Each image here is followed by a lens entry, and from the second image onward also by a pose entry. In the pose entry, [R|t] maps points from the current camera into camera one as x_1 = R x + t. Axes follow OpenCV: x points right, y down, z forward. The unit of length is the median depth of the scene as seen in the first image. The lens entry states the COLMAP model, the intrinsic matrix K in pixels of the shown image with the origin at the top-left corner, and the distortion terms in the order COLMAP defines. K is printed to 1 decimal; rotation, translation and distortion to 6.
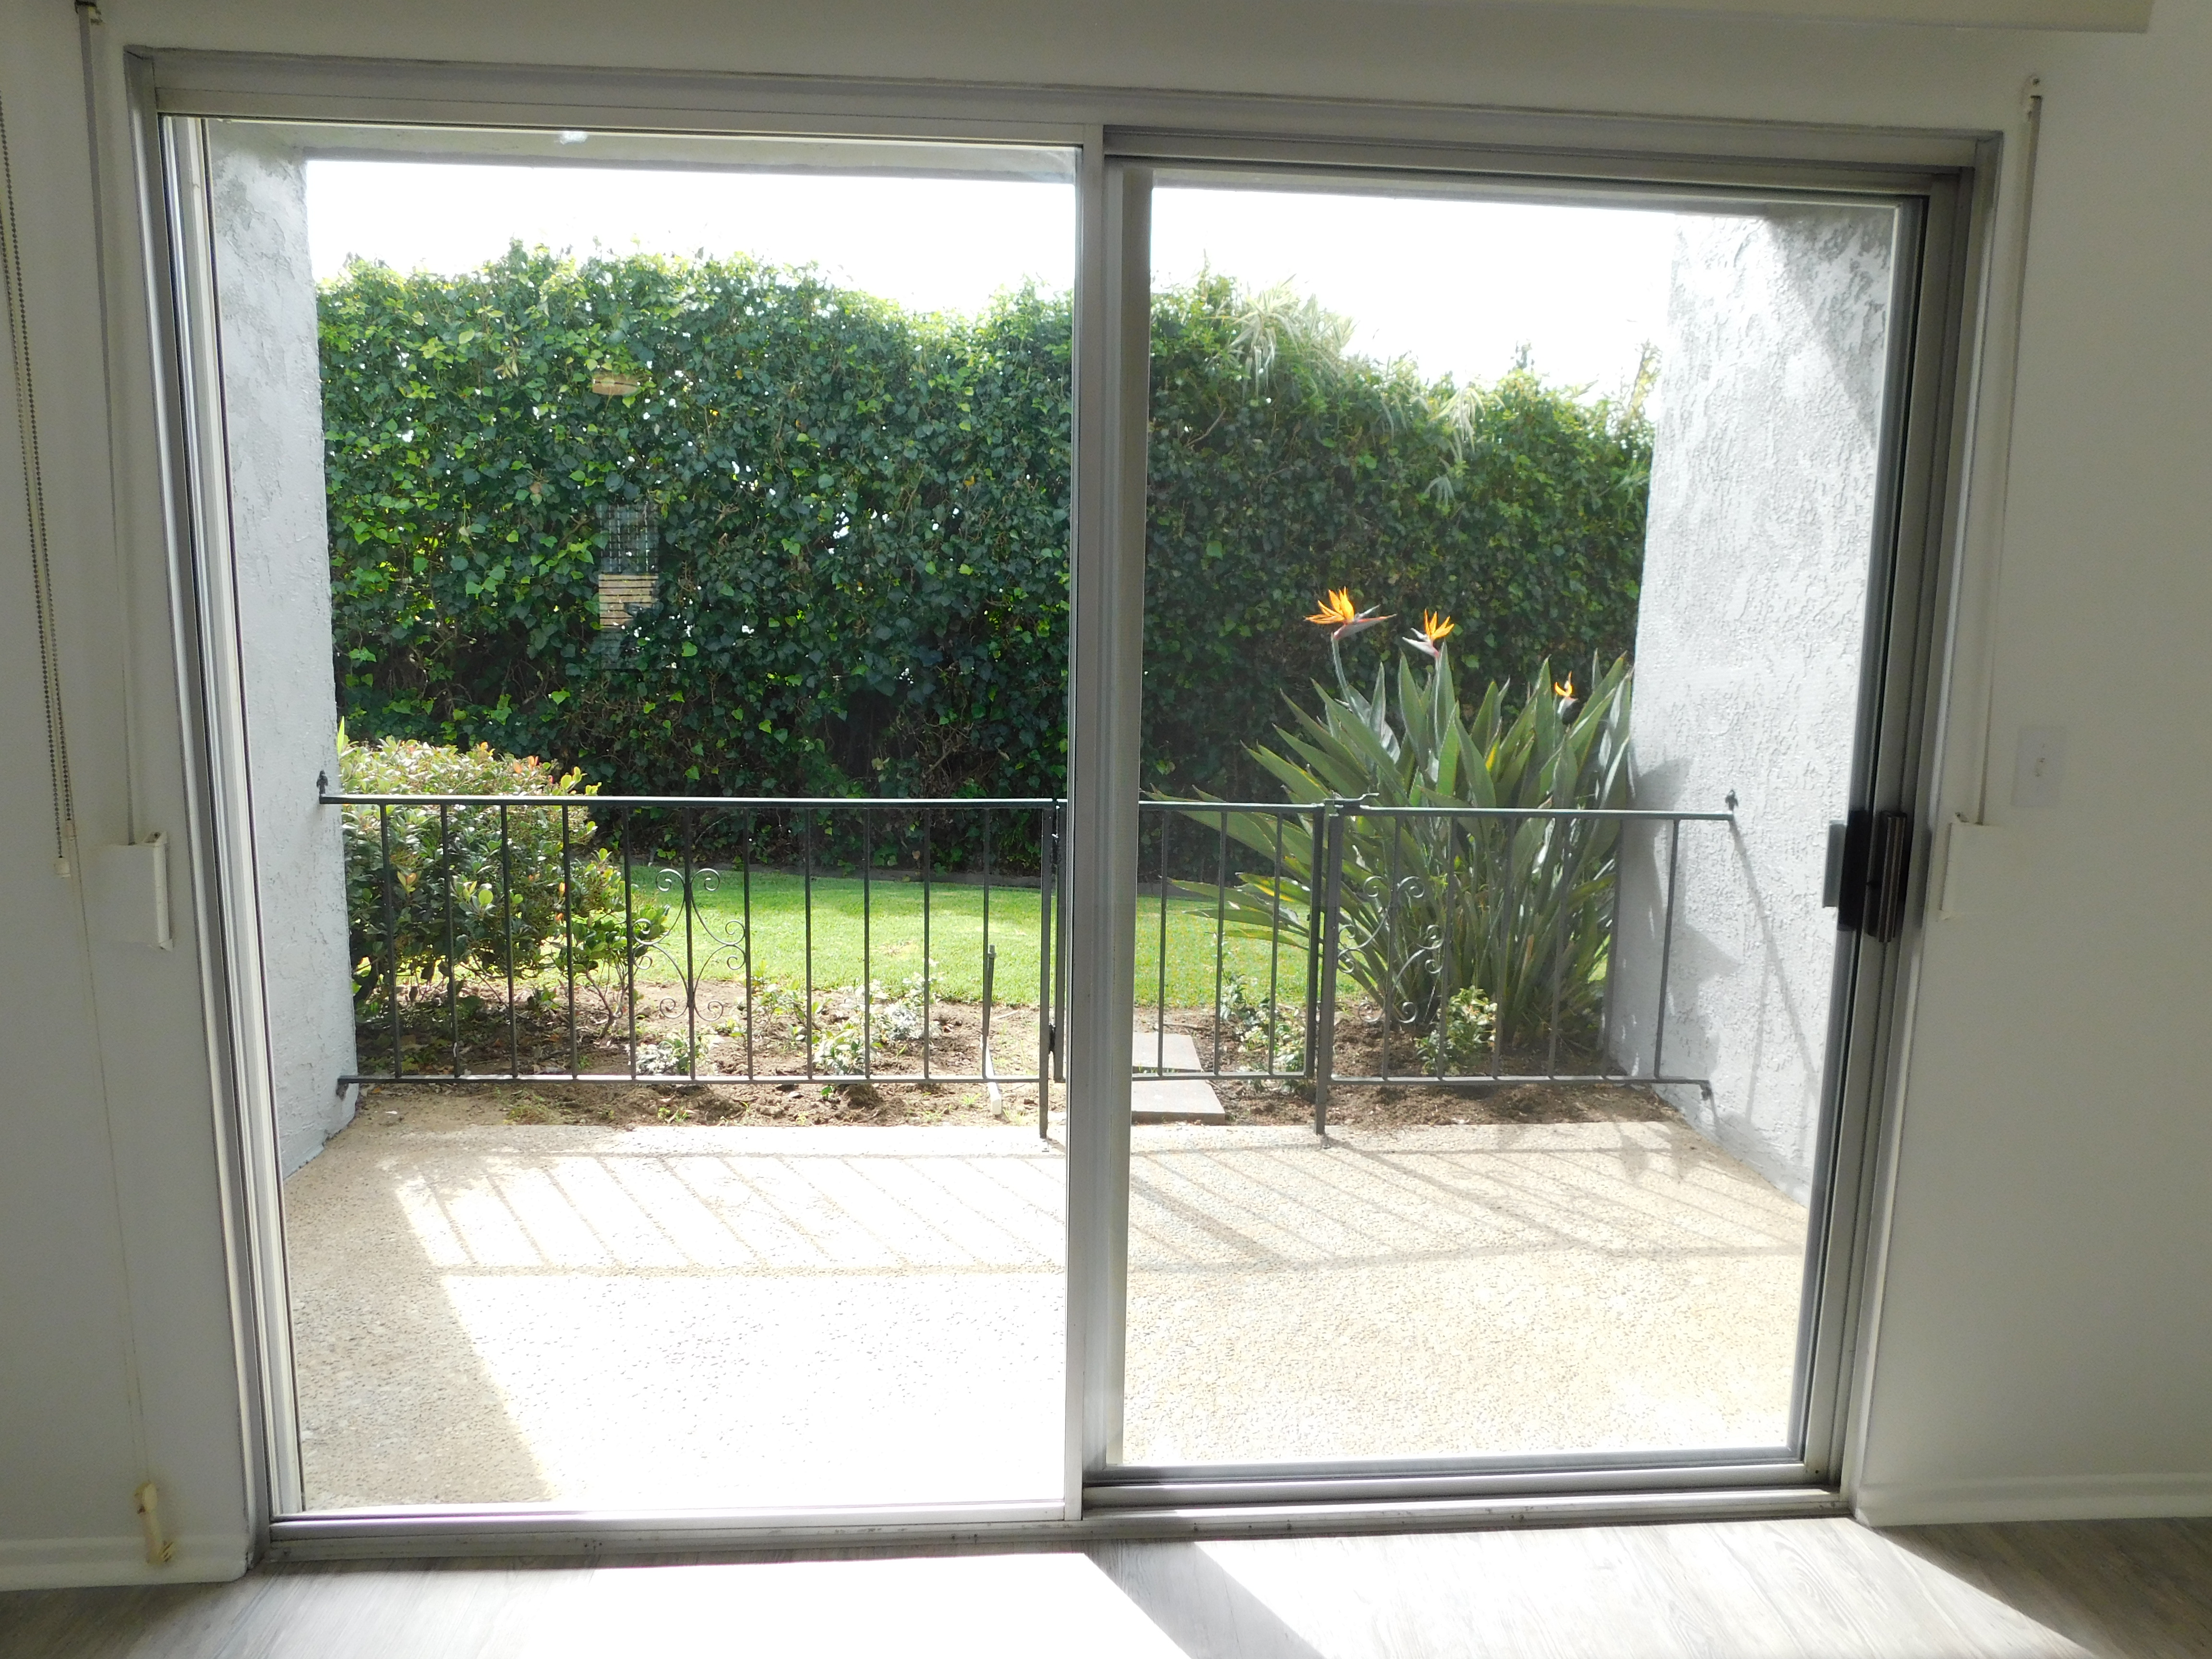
lens RADIAL K [[1460.6, 0, 1112.0], [0, 1460.6, 821.8], [0, 0, 1]] dist [-0.072831, 0.059368]
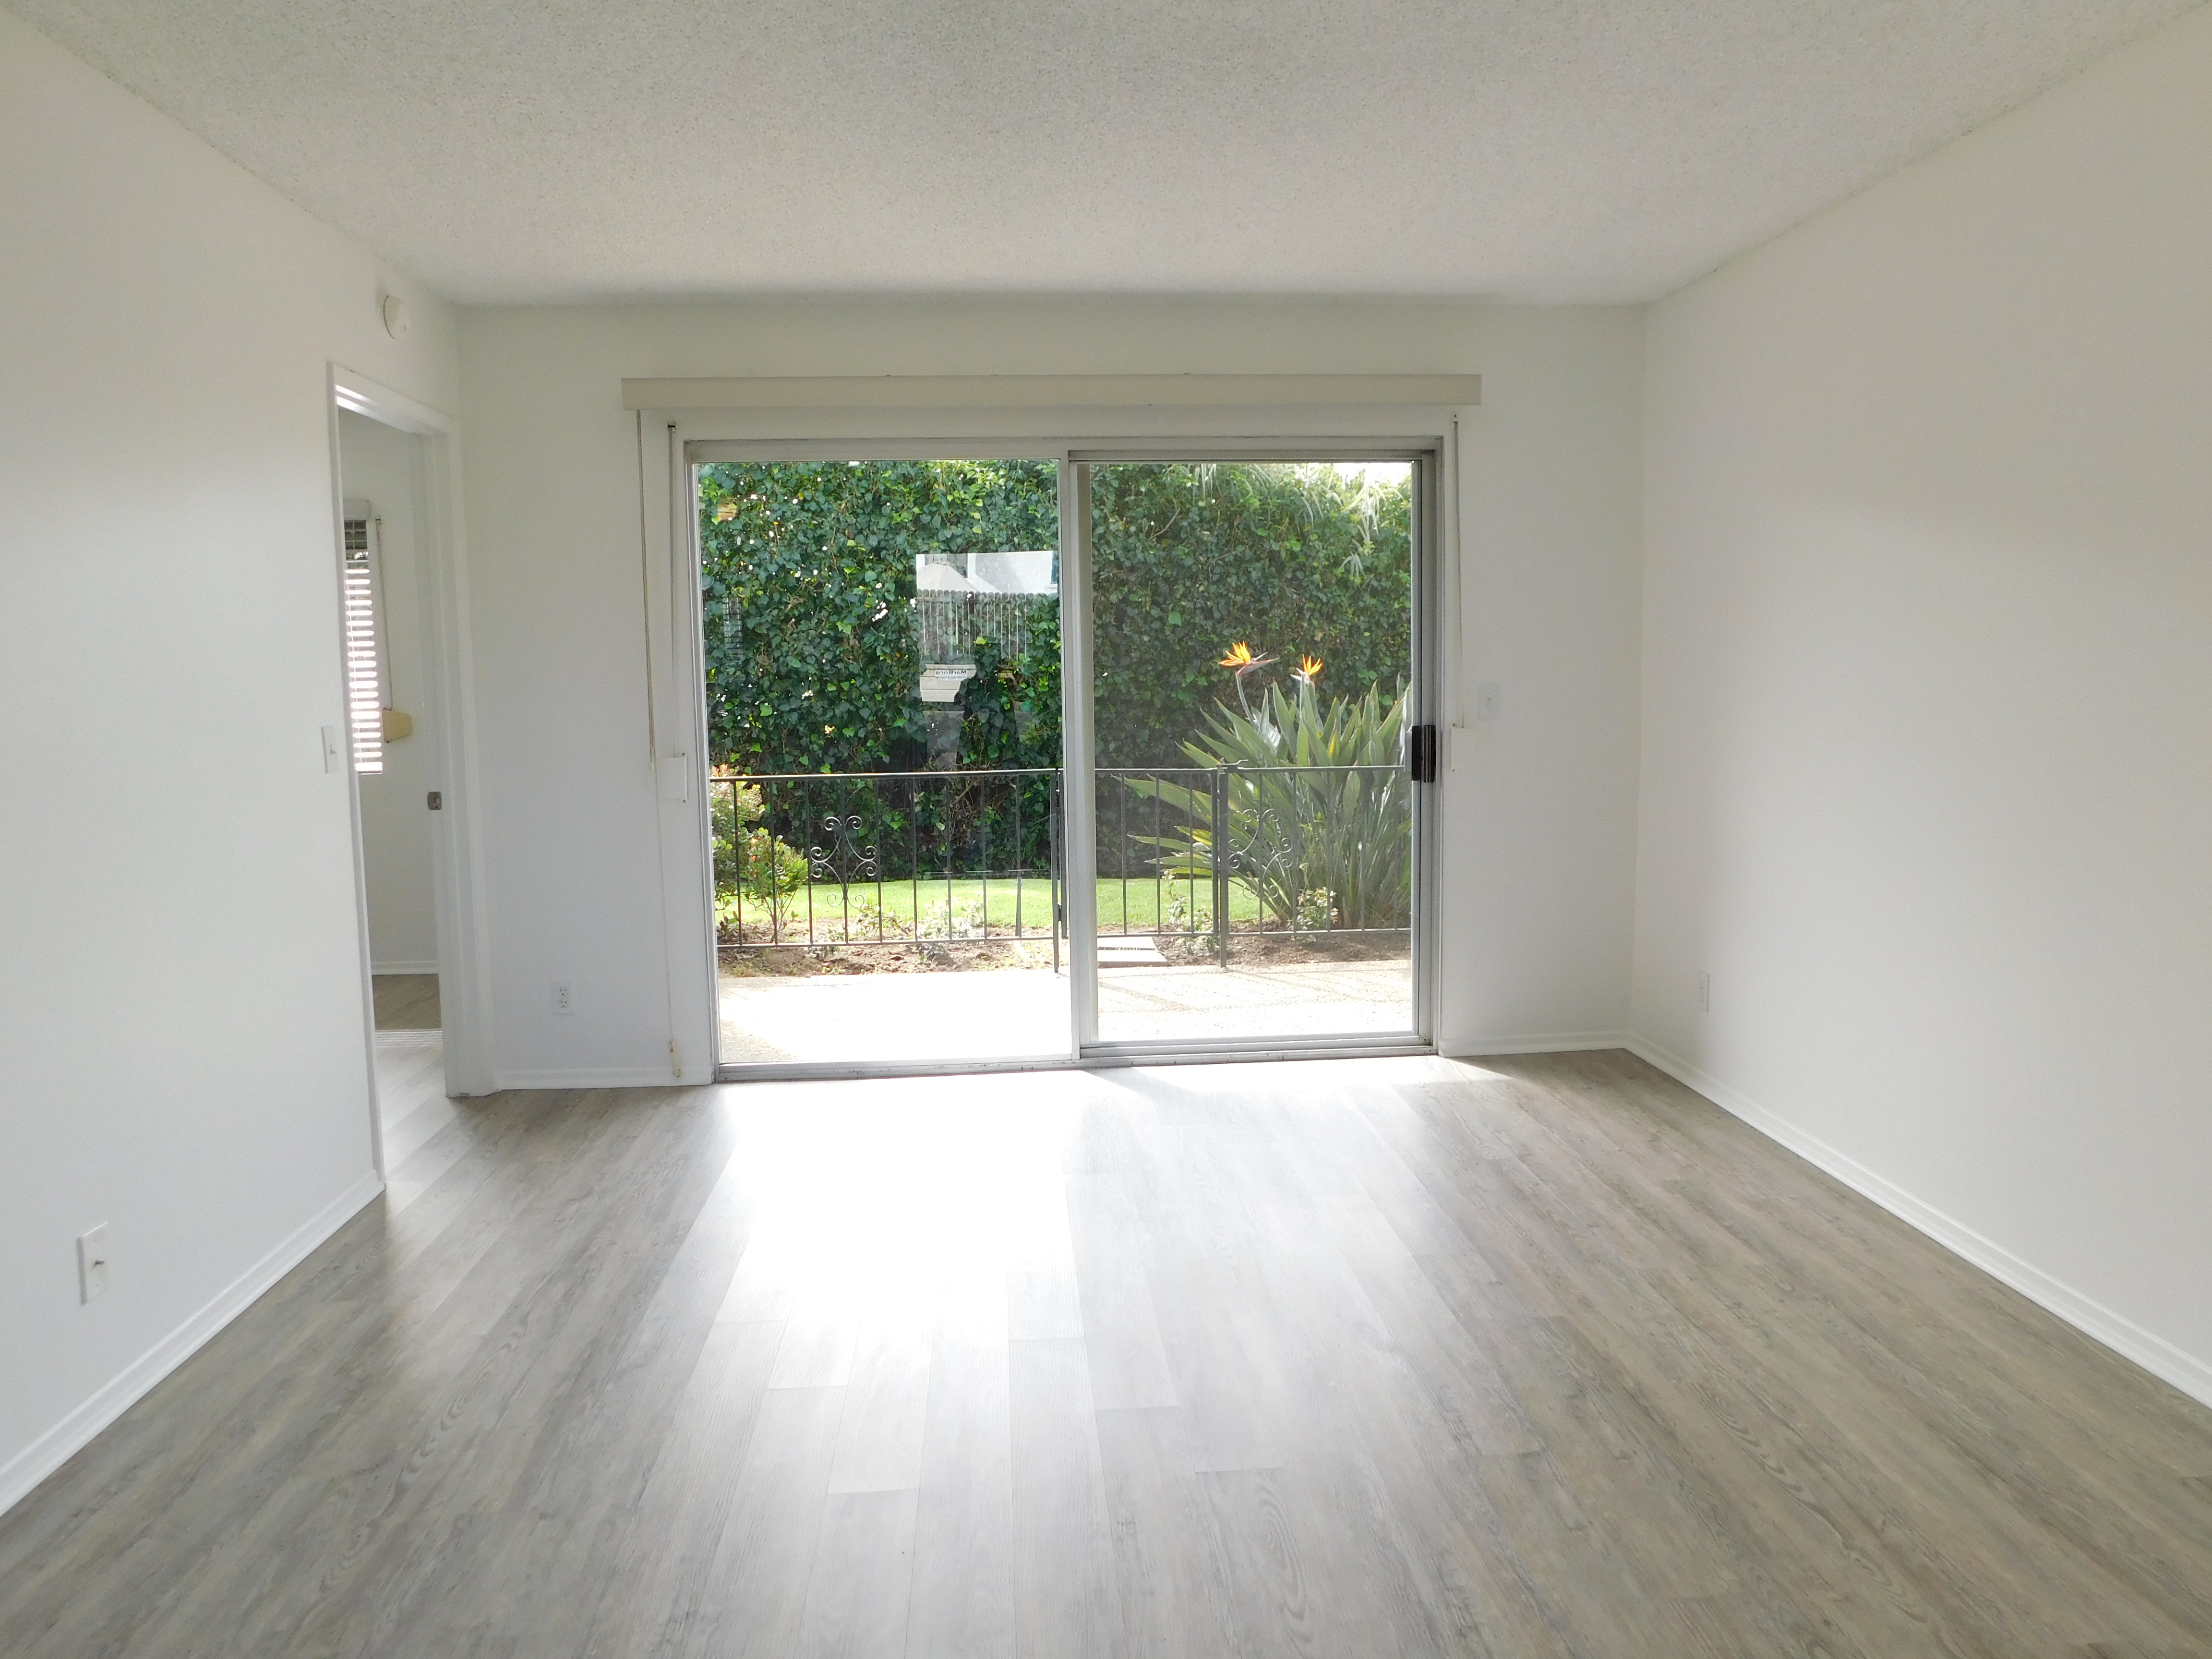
lens RADIAL K [[1460.6, 0, 1112.0], [0, 1460.6, 821.8], [0, 0, 1]] dist [-0.072831, 0.059368]
pose [[0.999400, -0.034622, 0.000494, 0.008546], [0.034606, 0.998270, -0.047538, 0.050315], [0.001153, 0.047527, 0.998869, -0.271328]]
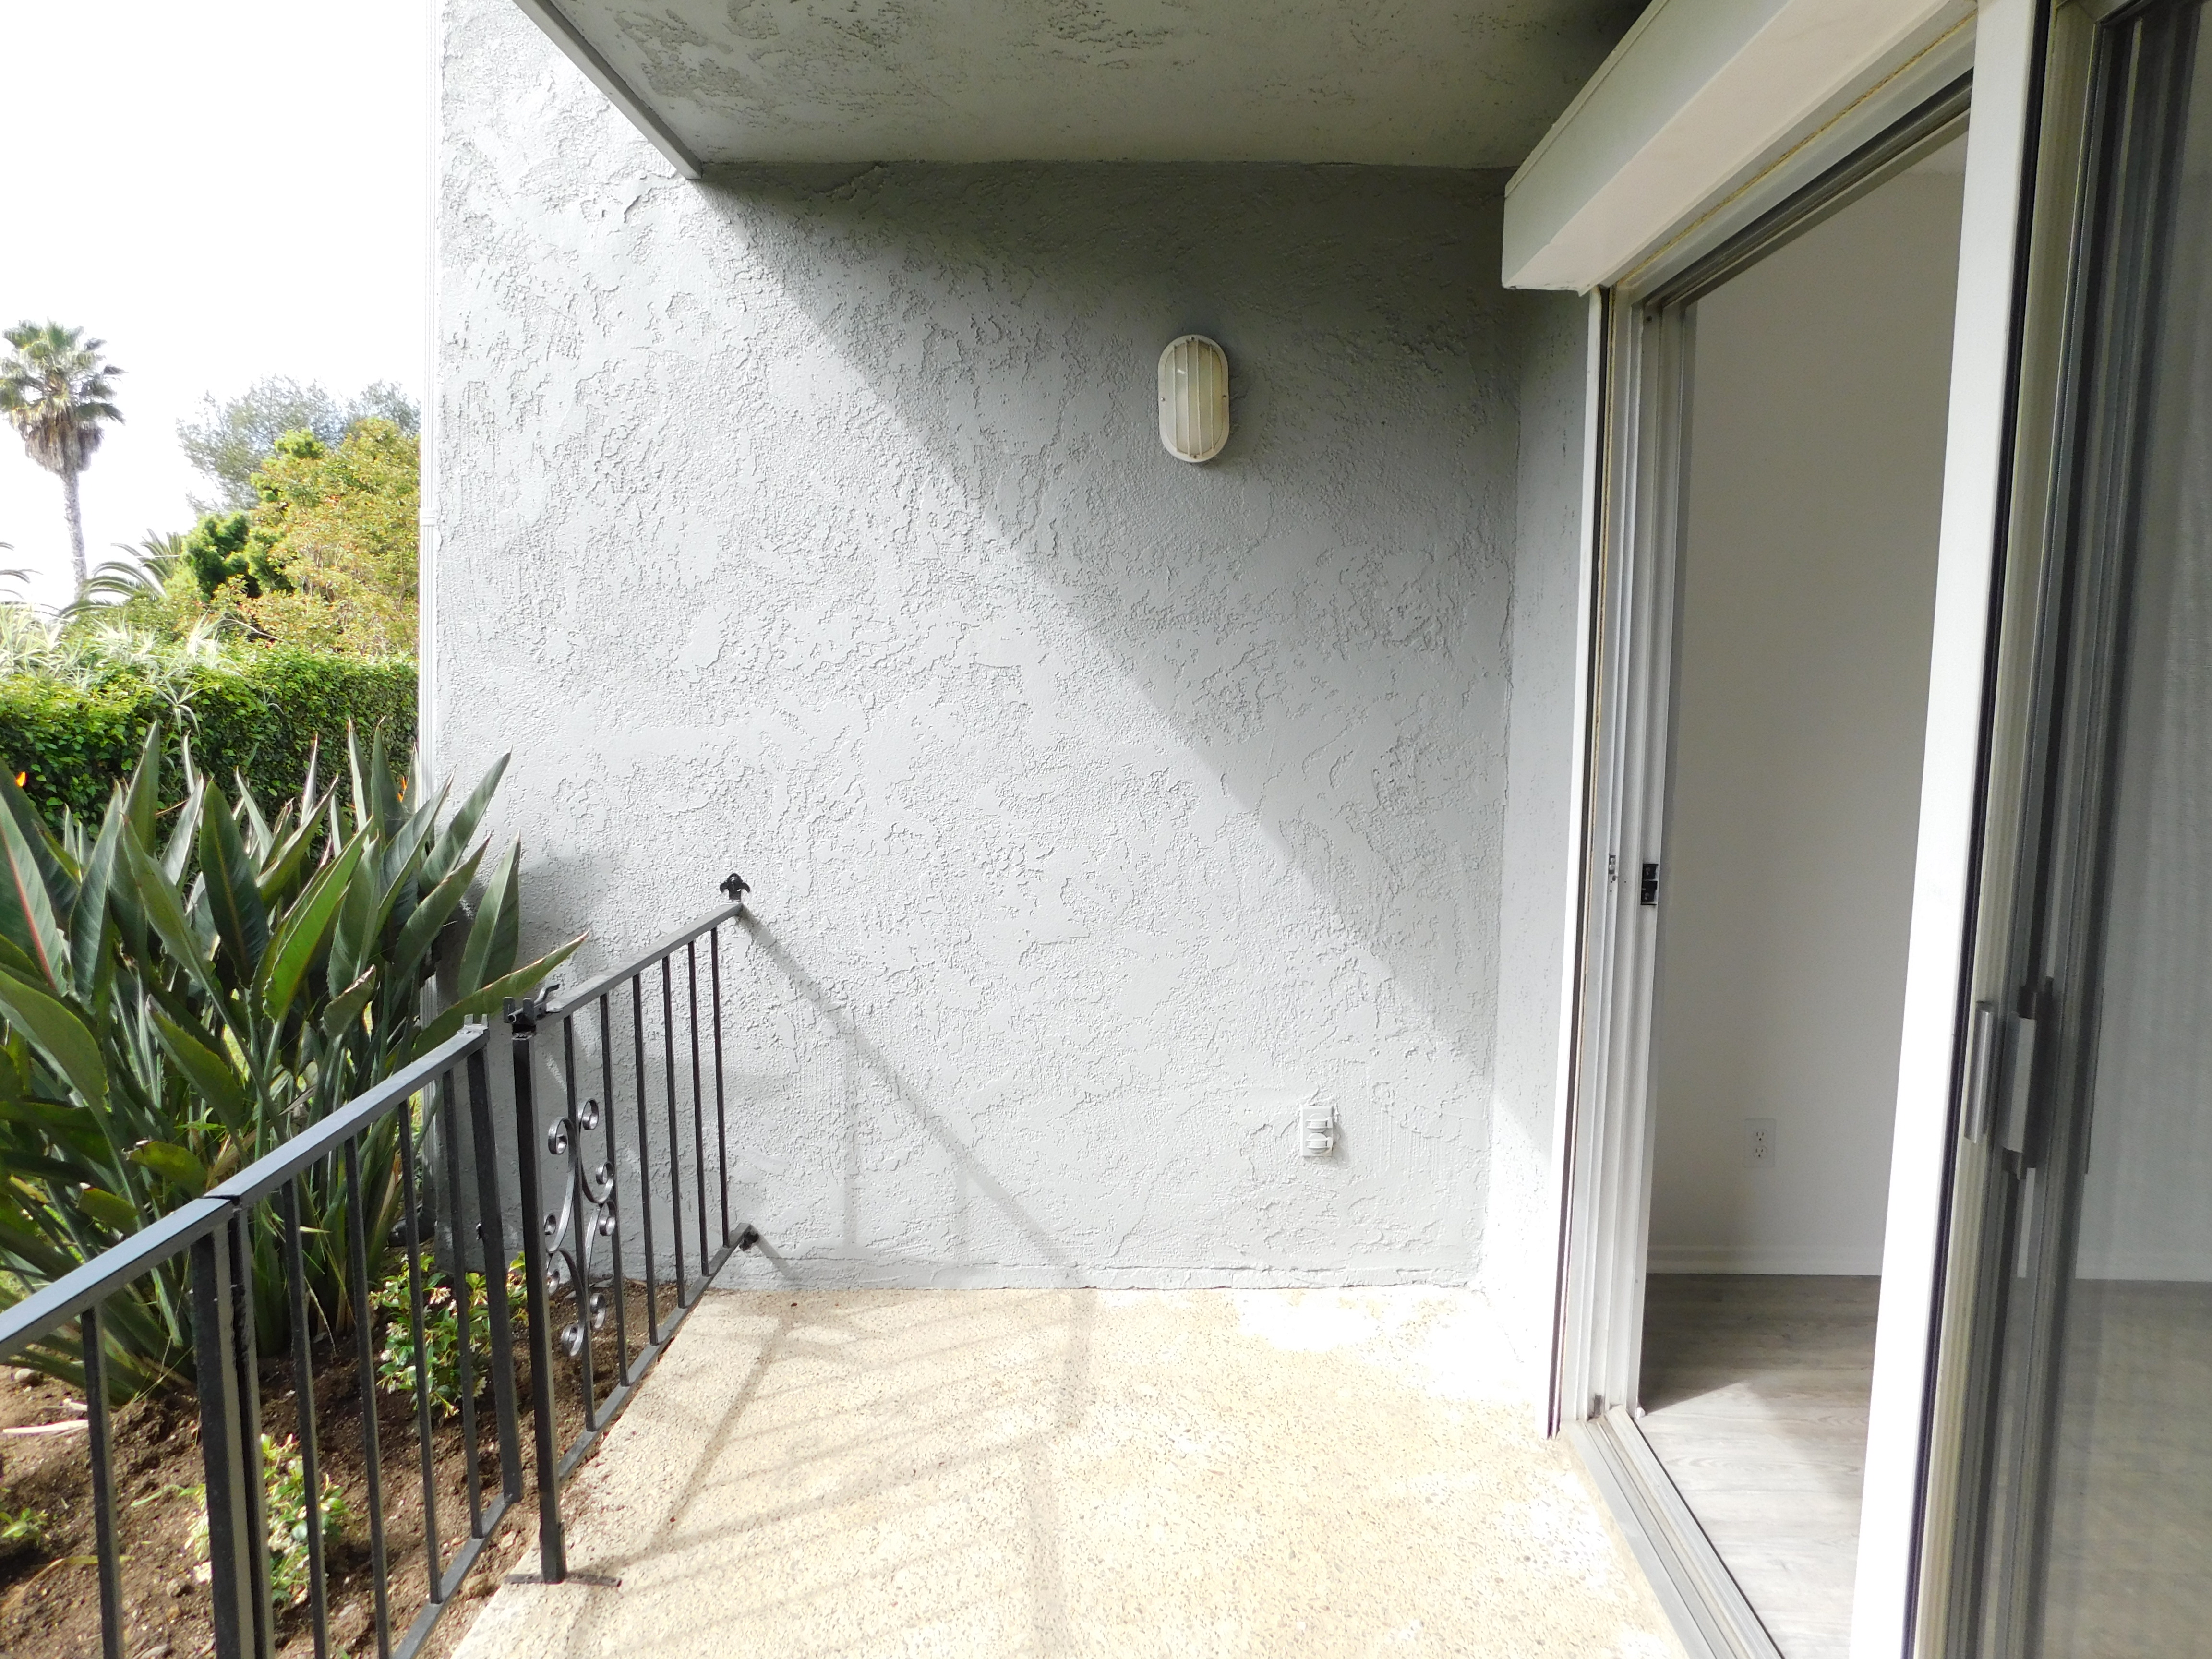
lens RADIAL K [[1460.6, 0, 1112.0], [0, 1460.6, 821.8], [0, 0, 1]] dist [-0.072831, 0.059368]
pose [[0.093845, -0.131893, 0.986812, -0.144060], [0.142858, 0.982713, 0.117760, -0.046865], [-0.985284, 0.129922, 0.111065, 0.274710]]
